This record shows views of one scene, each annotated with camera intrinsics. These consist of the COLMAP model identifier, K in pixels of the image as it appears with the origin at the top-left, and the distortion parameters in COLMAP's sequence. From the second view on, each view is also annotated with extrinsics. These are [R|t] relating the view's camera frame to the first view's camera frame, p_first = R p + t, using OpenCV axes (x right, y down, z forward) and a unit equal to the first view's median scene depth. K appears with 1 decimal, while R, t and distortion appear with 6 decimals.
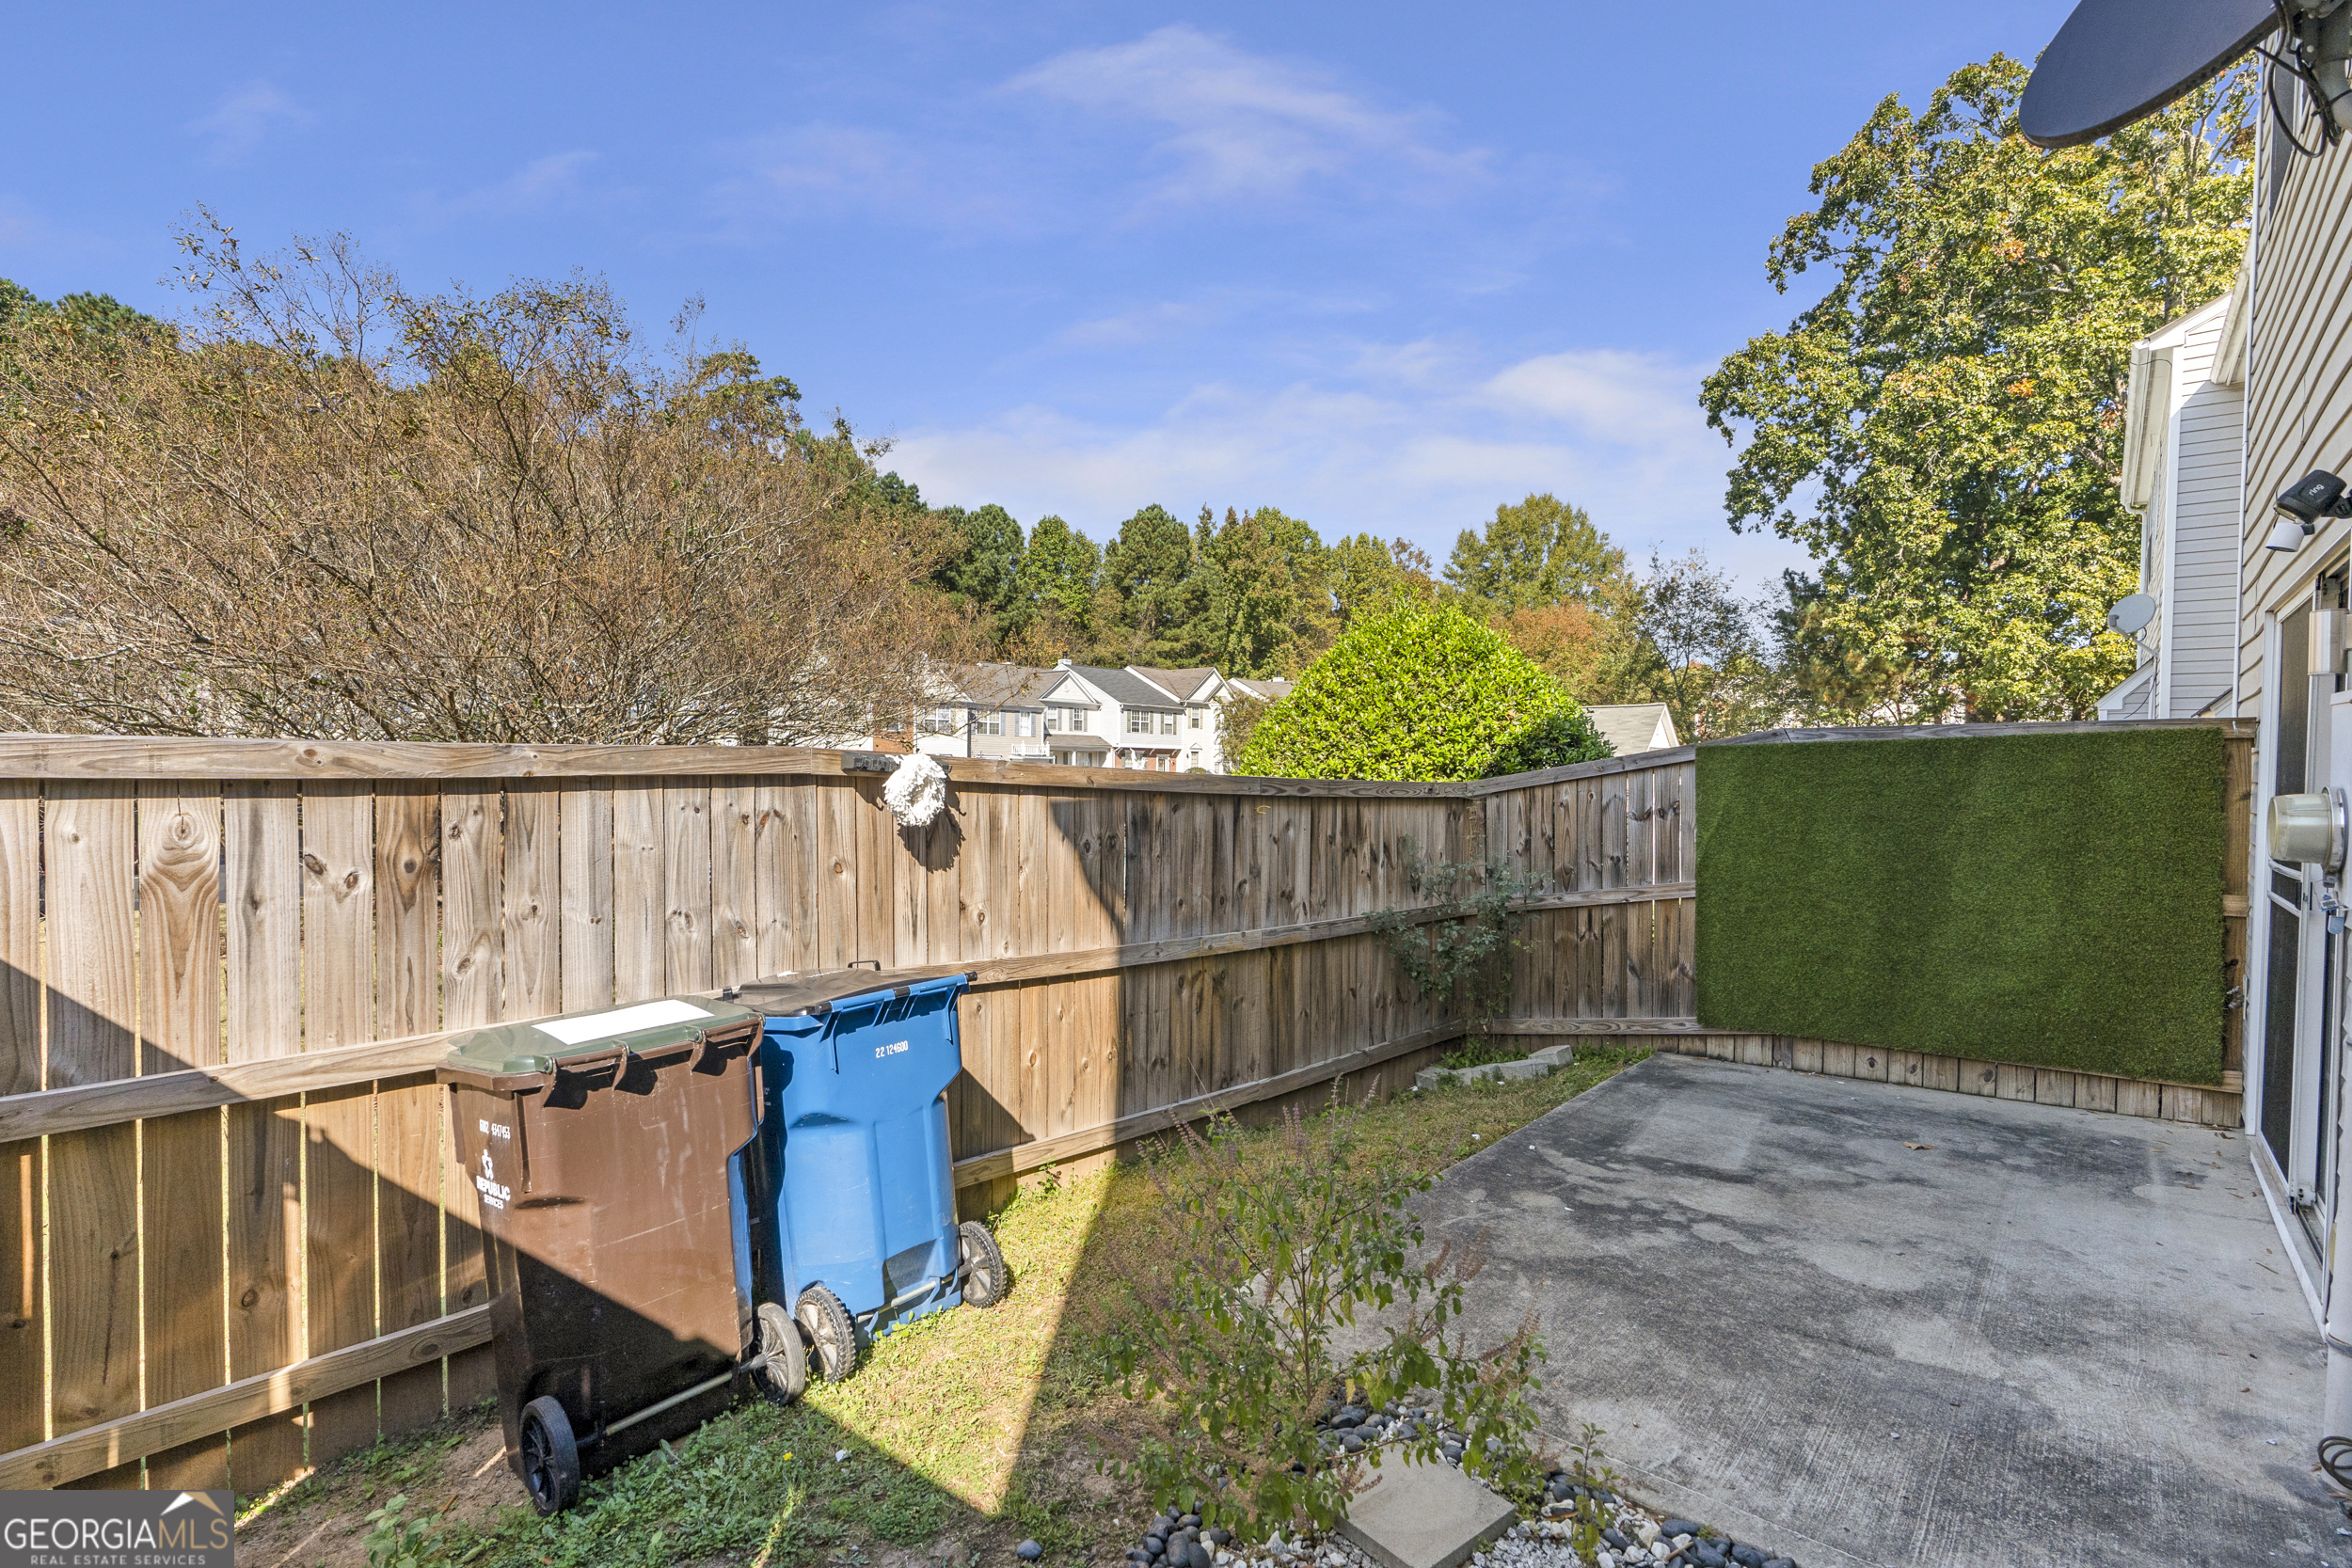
lens RADIAL K [[1109.2, 0, 1180.9], [0, 1109.2, 794.1], [0, 0, 1]] dist [0.001245, 0.000607]
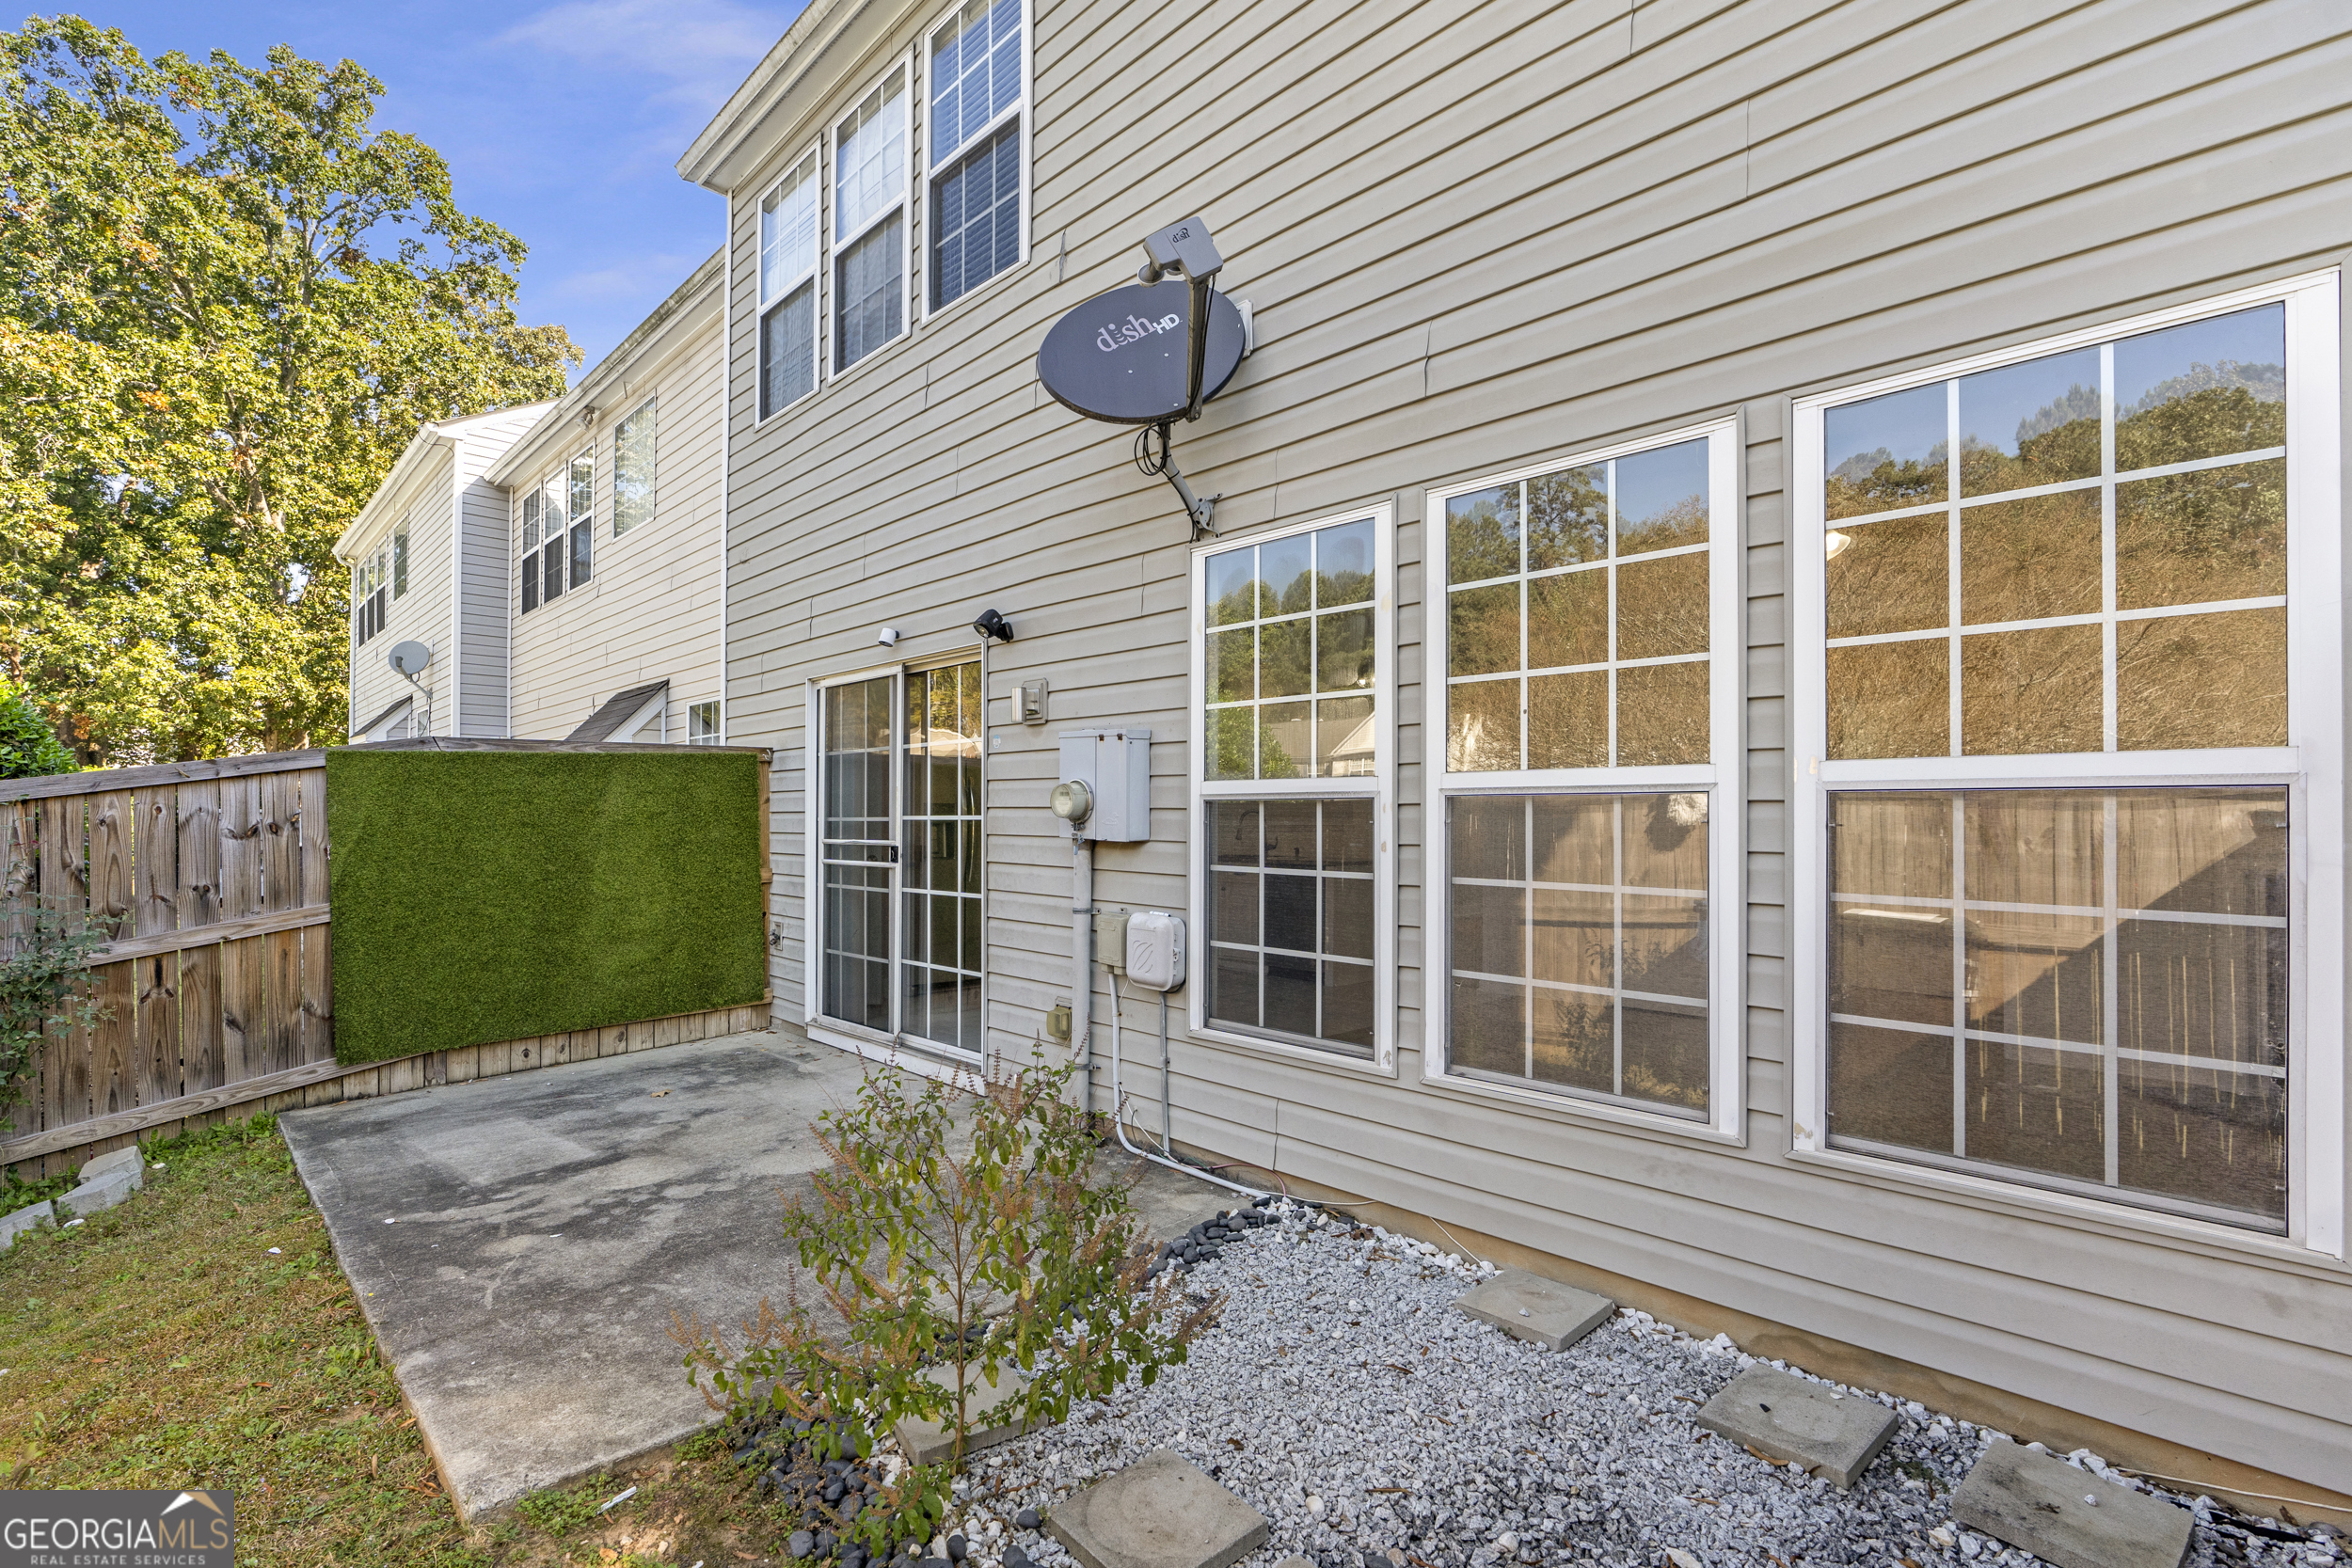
lens RADIAL K [[1067.2, 0, 1177.2], [0, 1067.2, 793.5], [0, 0, 1]] dist [-0.000731, 0.000590]
pose [[0.103292, 0.008761, 0.994612, -0.354733], [0.024565, 0.999634, -0.011356, 0.019580], [-0.994348, 0.025606, 0.103039, 0.276841]]
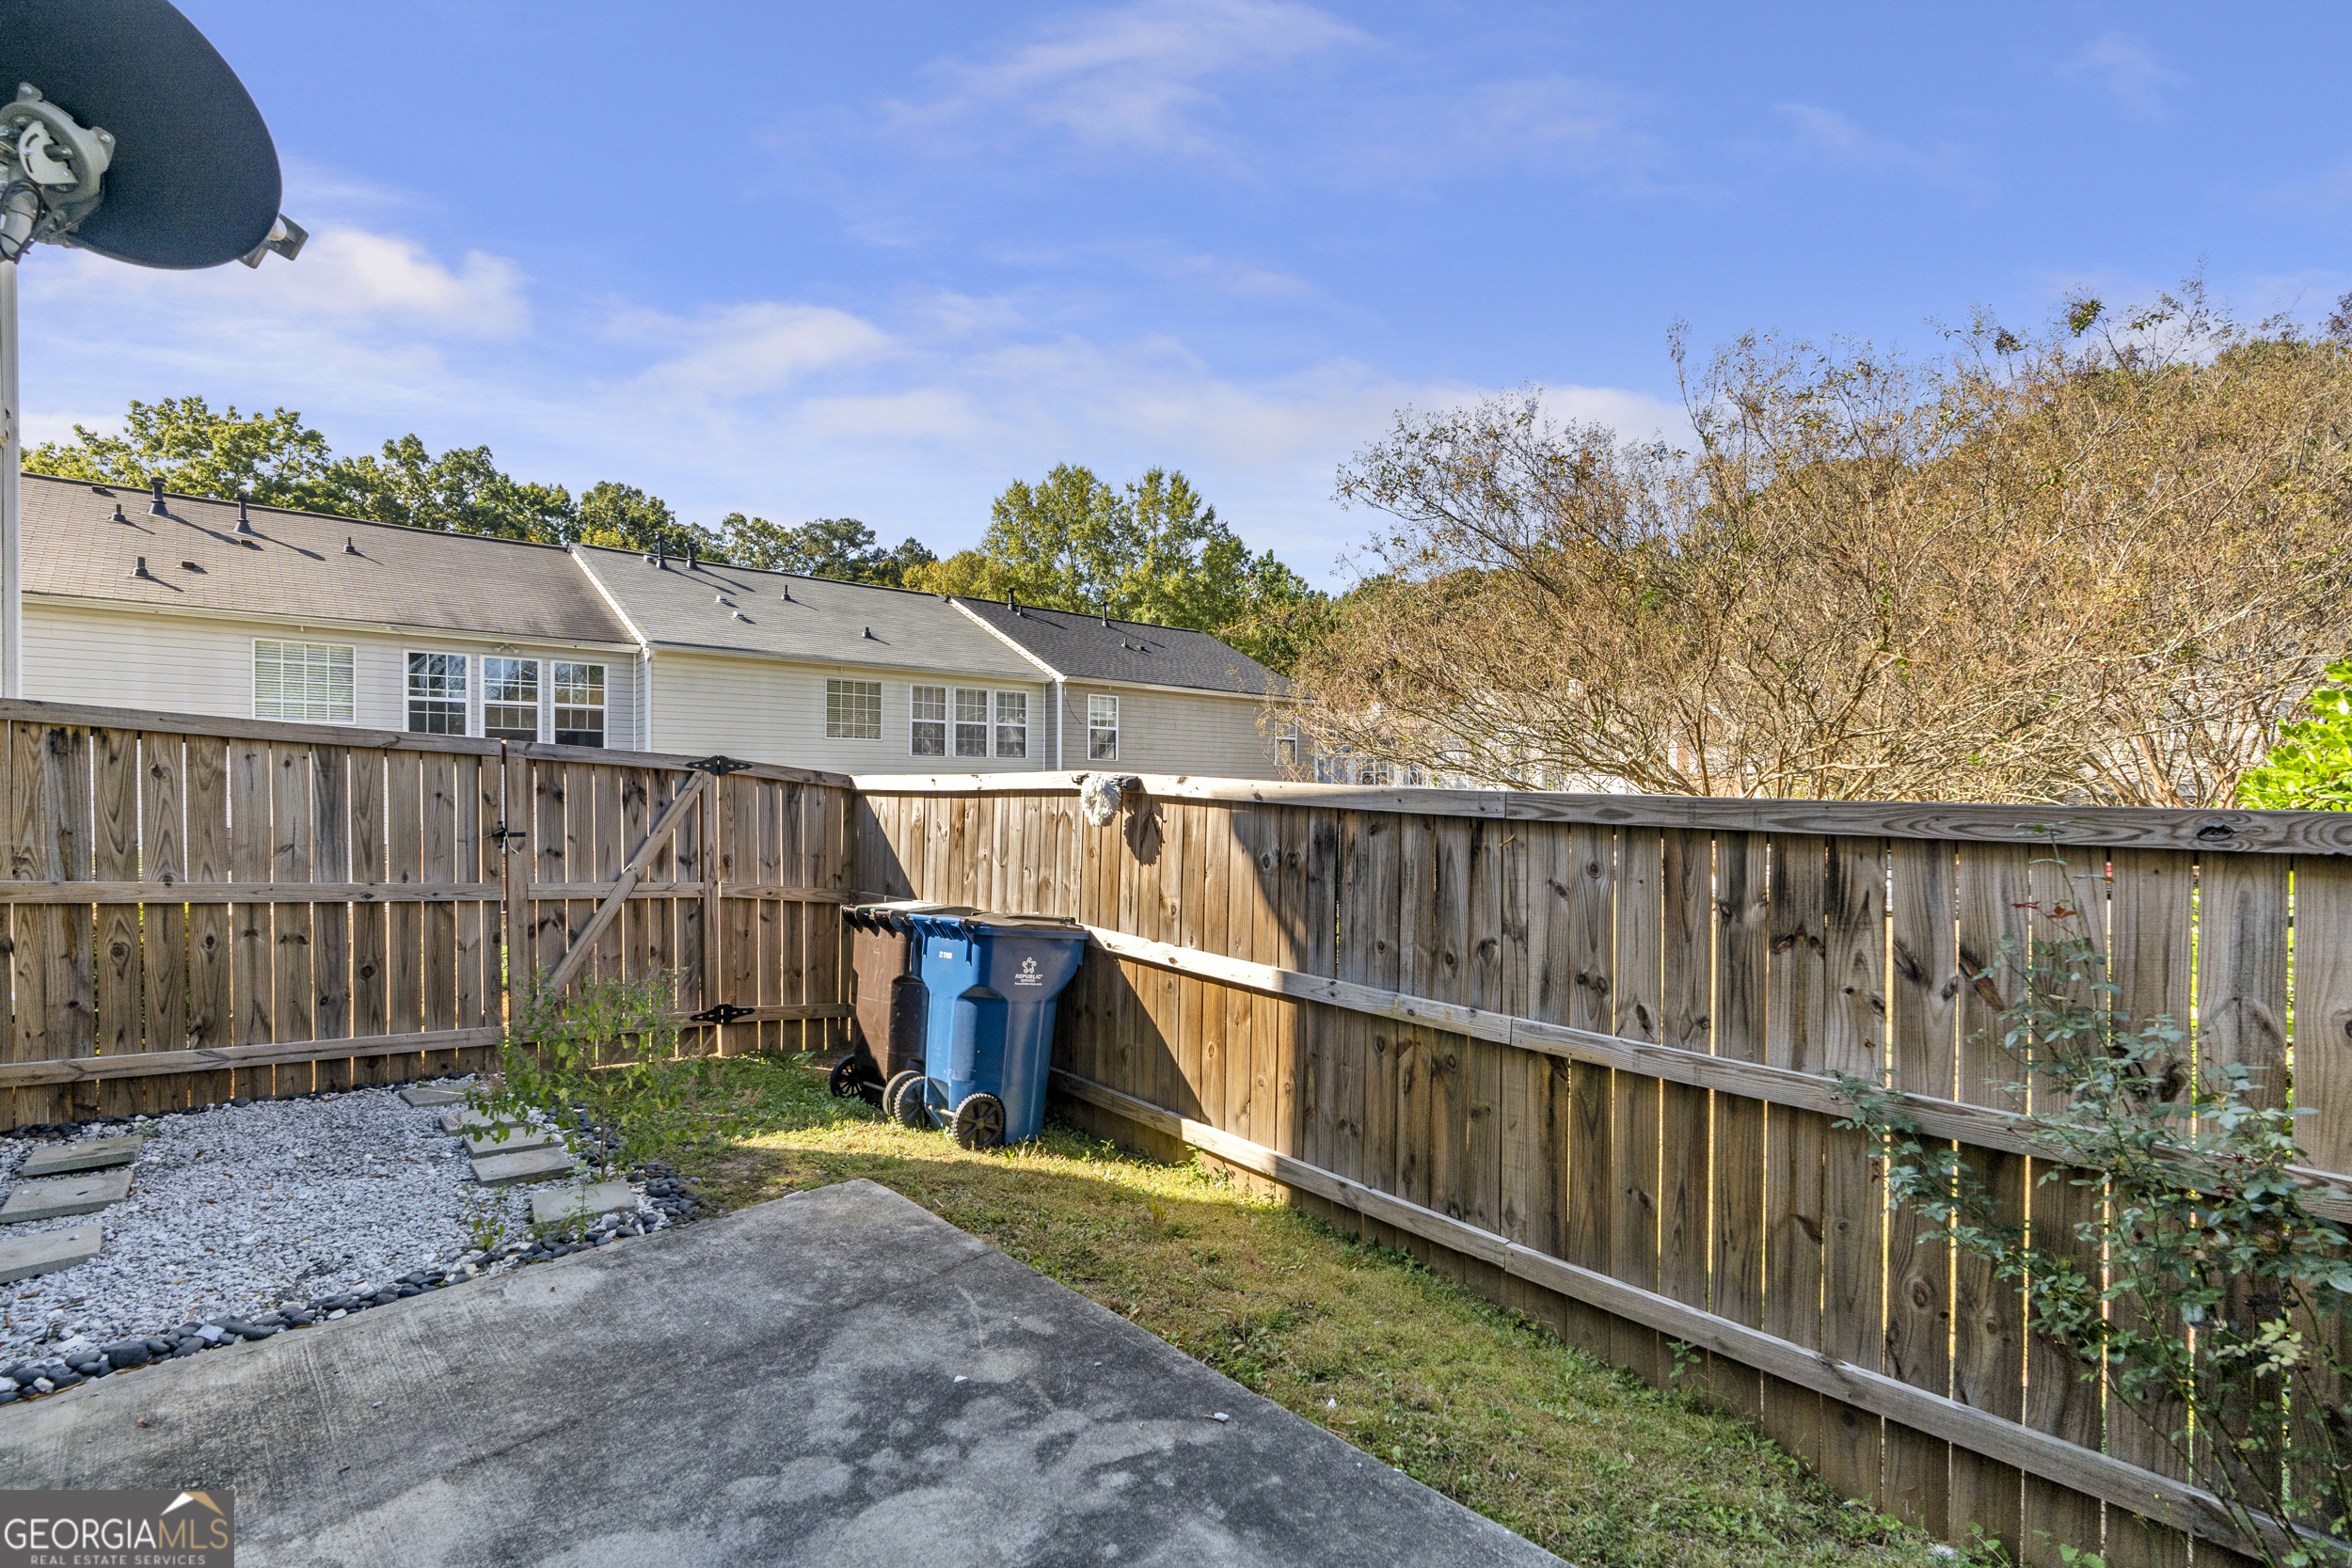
lens RADIAL K [[1067.2, 0, 1177.2], [0, 1067.2, 793.5], [0, 0, 1]] dist [-0.000731, 0.000590]
pose [[-0.095802, -0.010200, -0.995348, 0.746491], [-0.029832, 0.999528, -0.007372, -0.003216], [0.994953, 0.028987, -0.096061, 0.867561]]
